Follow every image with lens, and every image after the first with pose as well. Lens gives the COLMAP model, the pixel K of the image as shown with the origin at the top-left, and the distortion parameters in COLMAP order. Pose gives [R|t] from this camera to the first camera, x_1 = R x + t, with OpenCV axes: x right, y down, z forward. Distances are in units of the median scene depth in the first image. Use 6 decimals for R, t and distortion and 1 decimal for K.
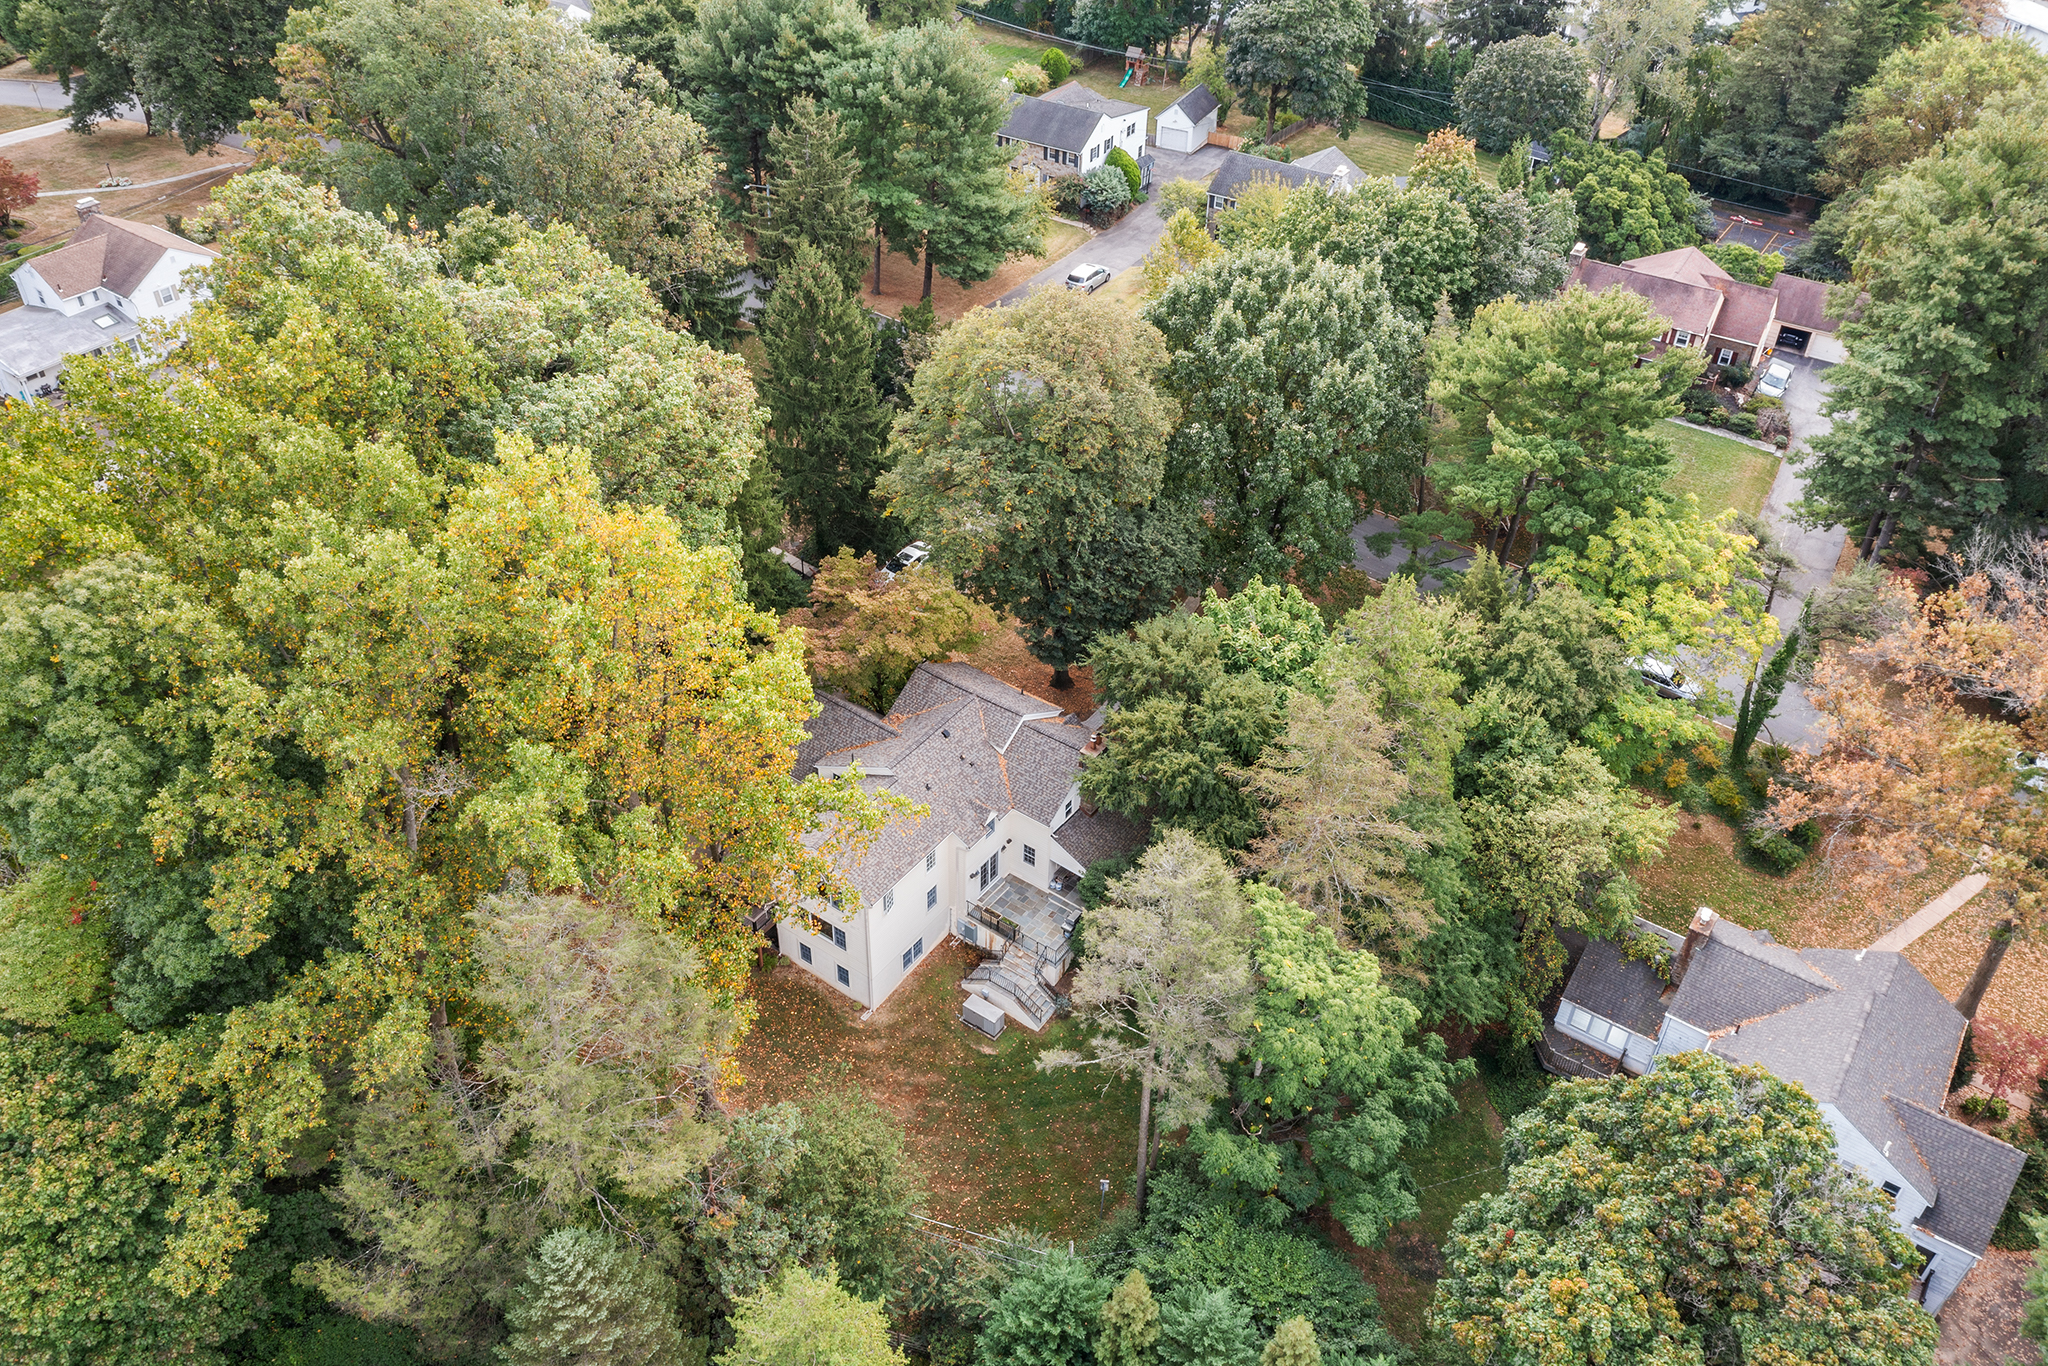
lens RADIAL K [[1632.7, 0, 1024.0], [0, 1632.7, 683.0], [0, 0, 1]] dist [-0.038158, 0.047824]
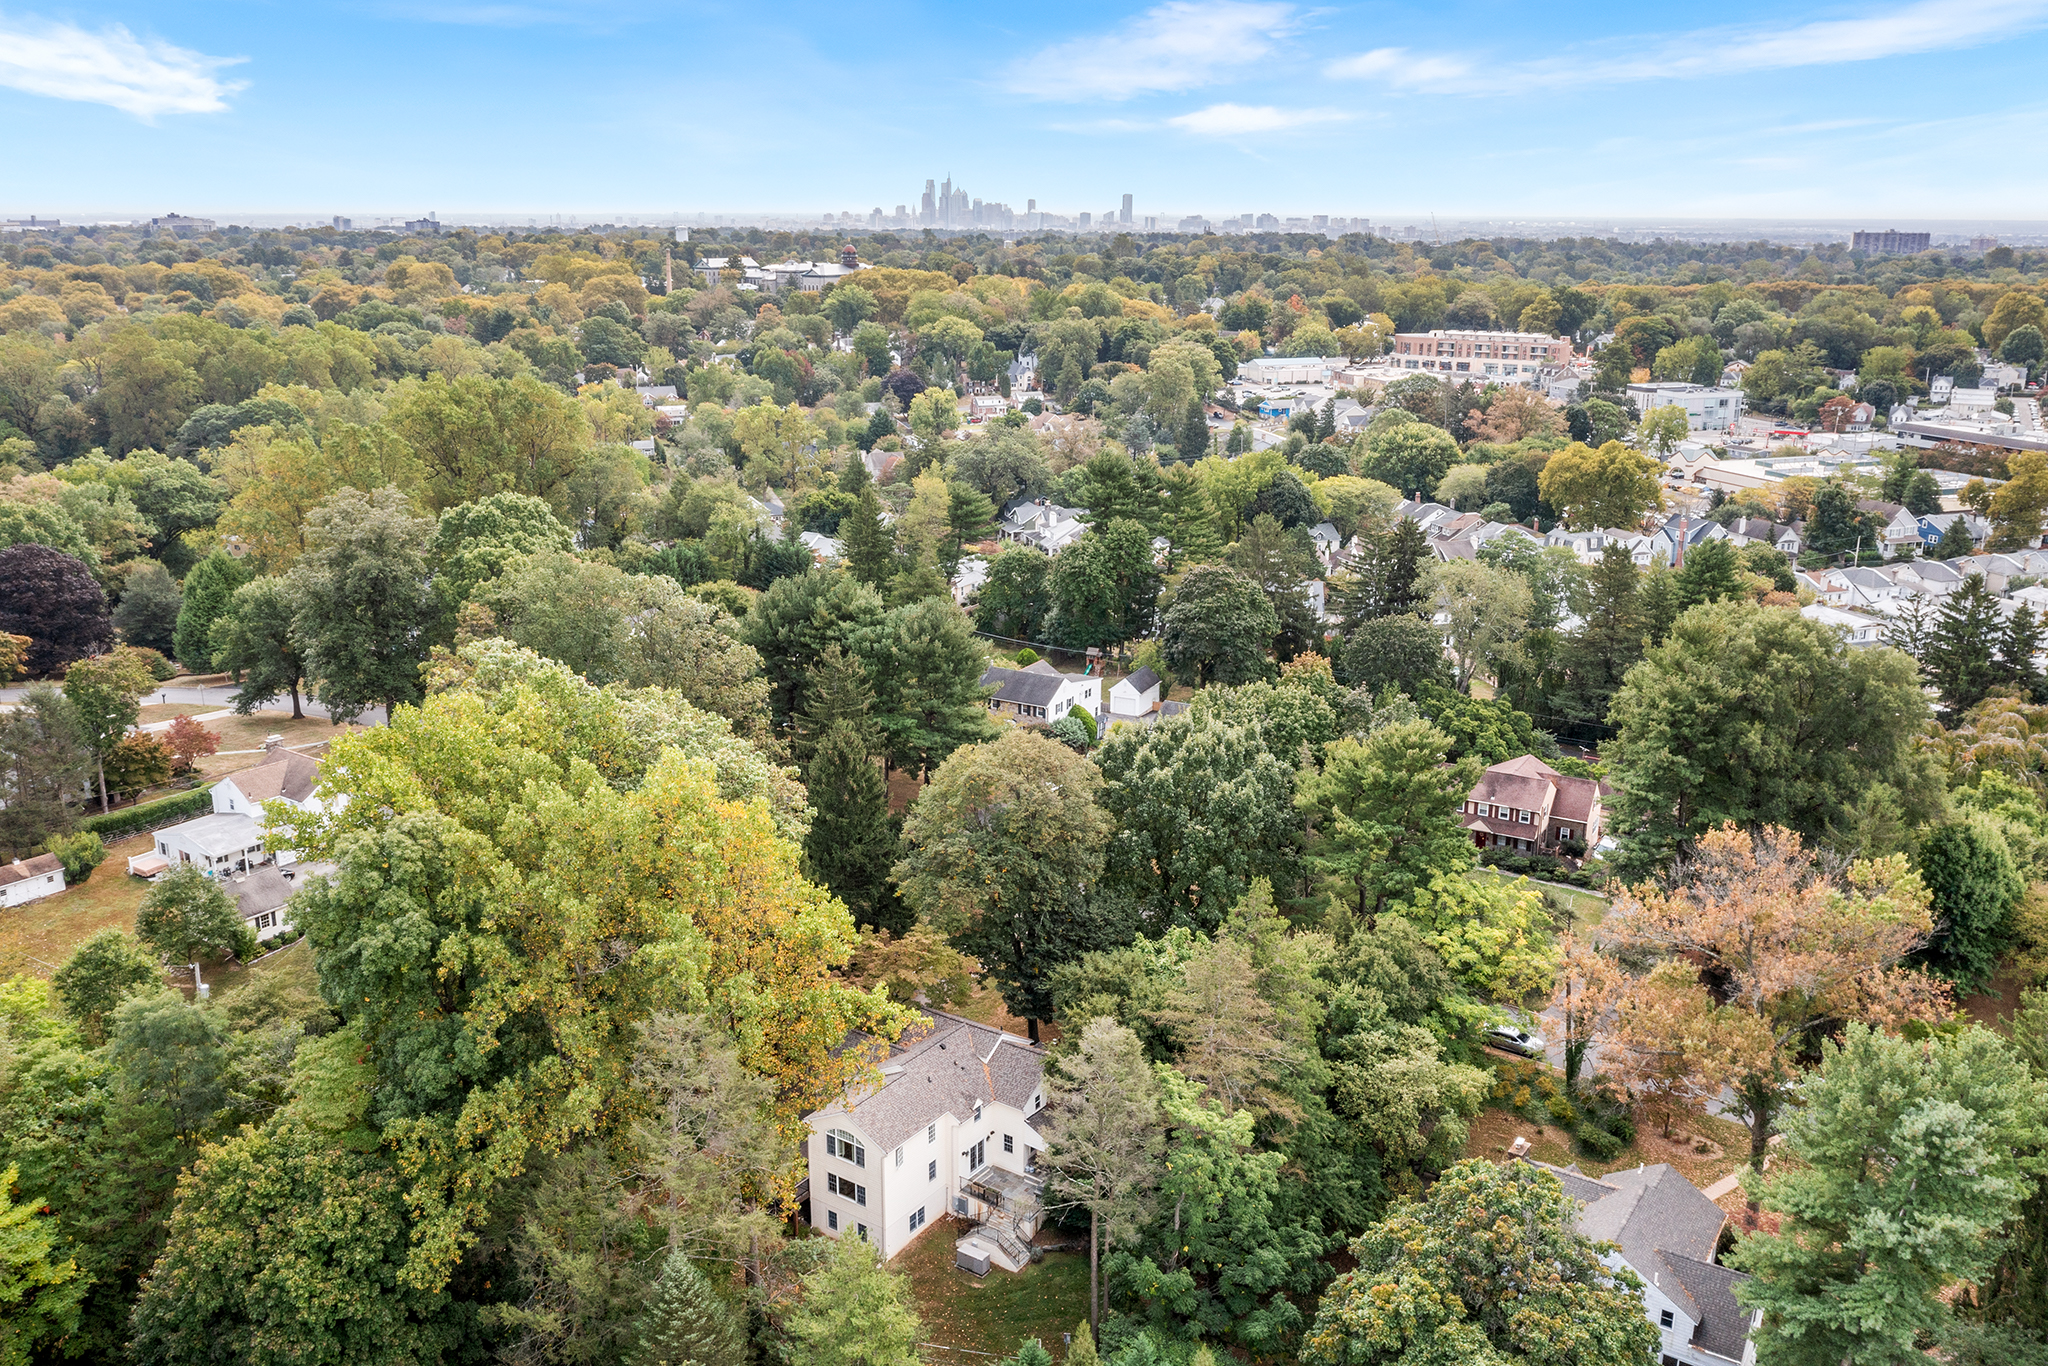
lens RADIAL K [[1632.7, 0, 1024.0], [0, 1632.7, 683.0], [0, 0, 1]] dist [-0.038158, 0.047824]
pose [[0.999782, -0.019023, 0.008664, 0.011511], [0.020892, 0.922758, -0.384813, 0.268337], [-0.000675, 0.384910, 0.922954, -0.326144]]
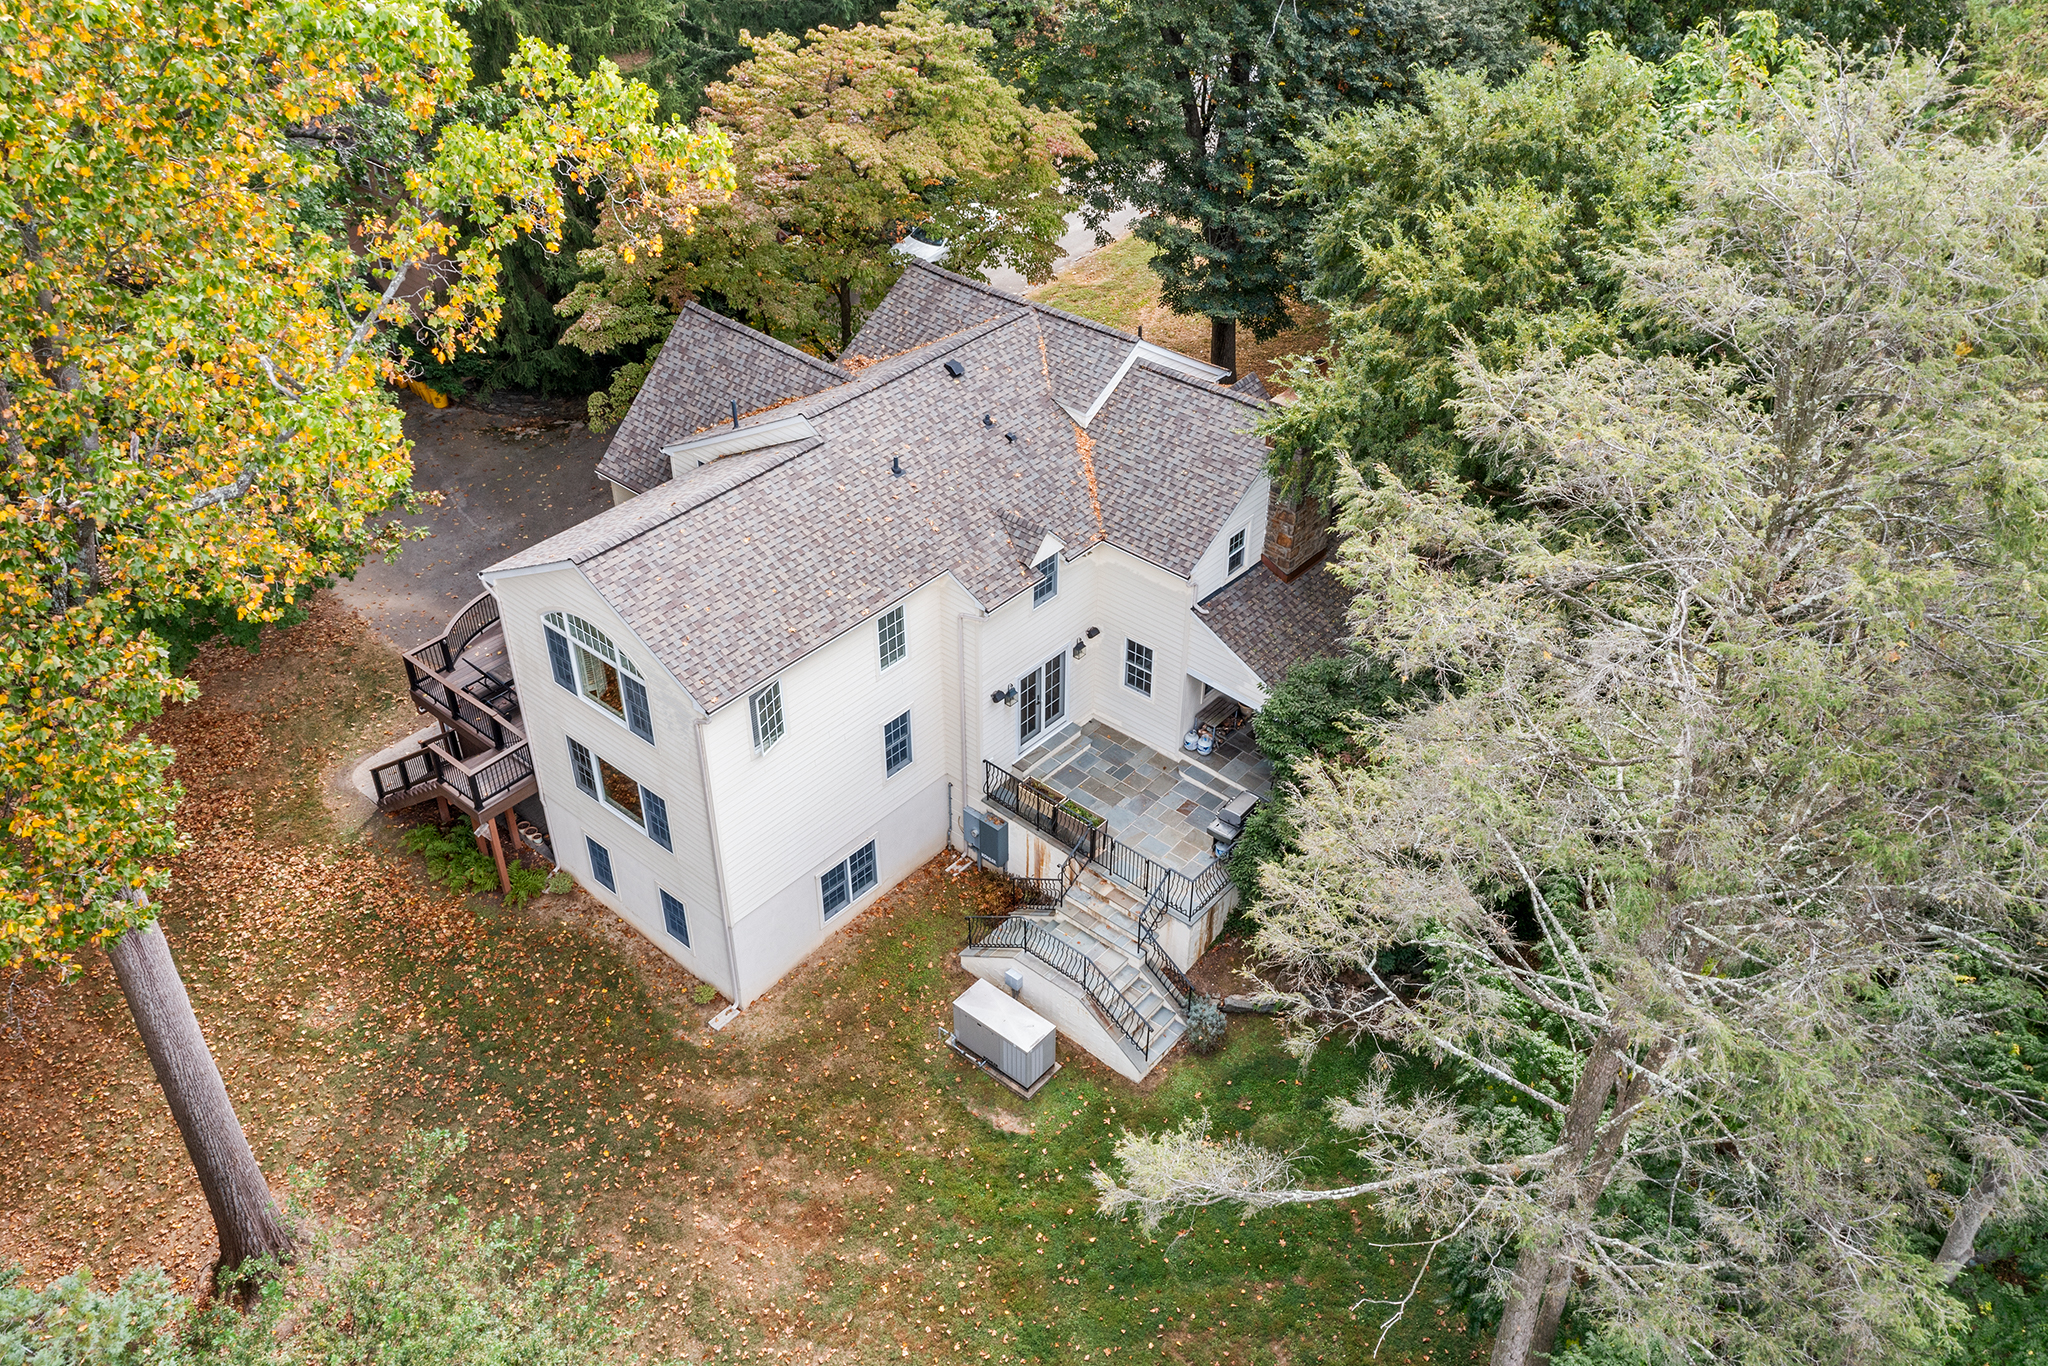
lens RADIAL K [[1729.8, 0, 1016.4], [0, 1729.8, 639.3], [0, 0, 1]] dist [-0.053159, 0.000942]
pose [[0.995367, 0.038914, -0.087917, 0.011032], [-0.043462, 0.997782, -0.050415, 0.124363], [0.085761, 0.054003, 0.994851, 0.555390]]
